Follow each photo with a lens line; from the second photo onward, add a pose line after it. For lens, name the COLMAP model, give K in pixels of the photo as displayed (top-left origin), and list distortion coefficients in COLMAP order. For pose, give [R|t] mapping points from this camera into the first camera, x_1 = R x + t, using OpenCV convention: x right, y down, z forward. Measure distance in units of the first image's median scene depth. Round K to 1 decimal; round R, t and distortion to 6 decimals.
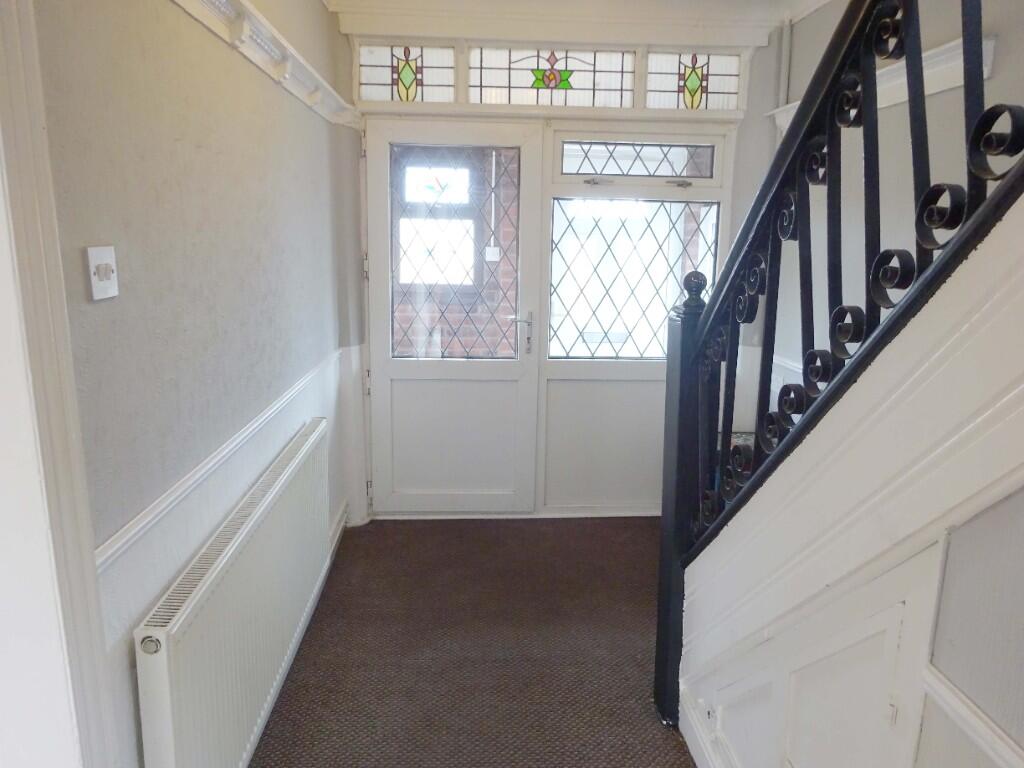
lens RADIAL K [[735.9, 0, 512.0], [0, 735.9, 384.2], [0, 0, 1]] dist [-0.000115, -0.000042]
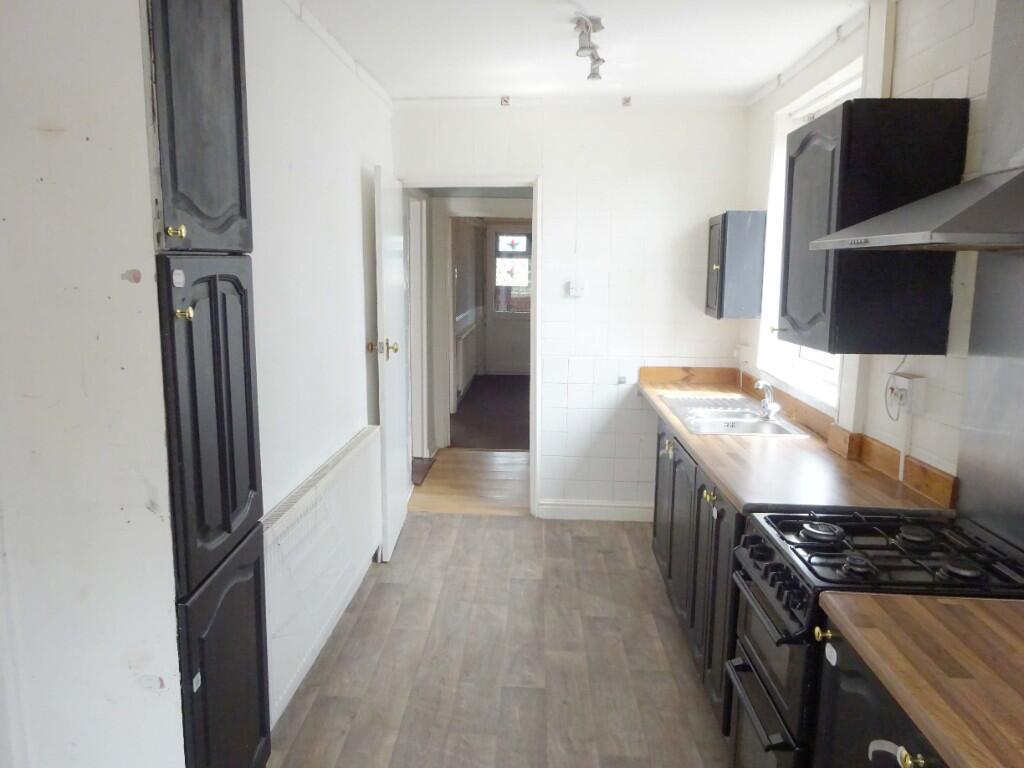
lens RADIAL K [[735.9, 0, 511.5], [0, 735.9, 382.3], [0, 0, 1]] dist [-0.000115, -0.000042]
pose [[0.994364, 0.013716, -0.105127, 0.177633], [-0.017178, 0.999337, -0.032101, 0.296917], [0.104617, 0.033726, 0.993941, -1.587688]]
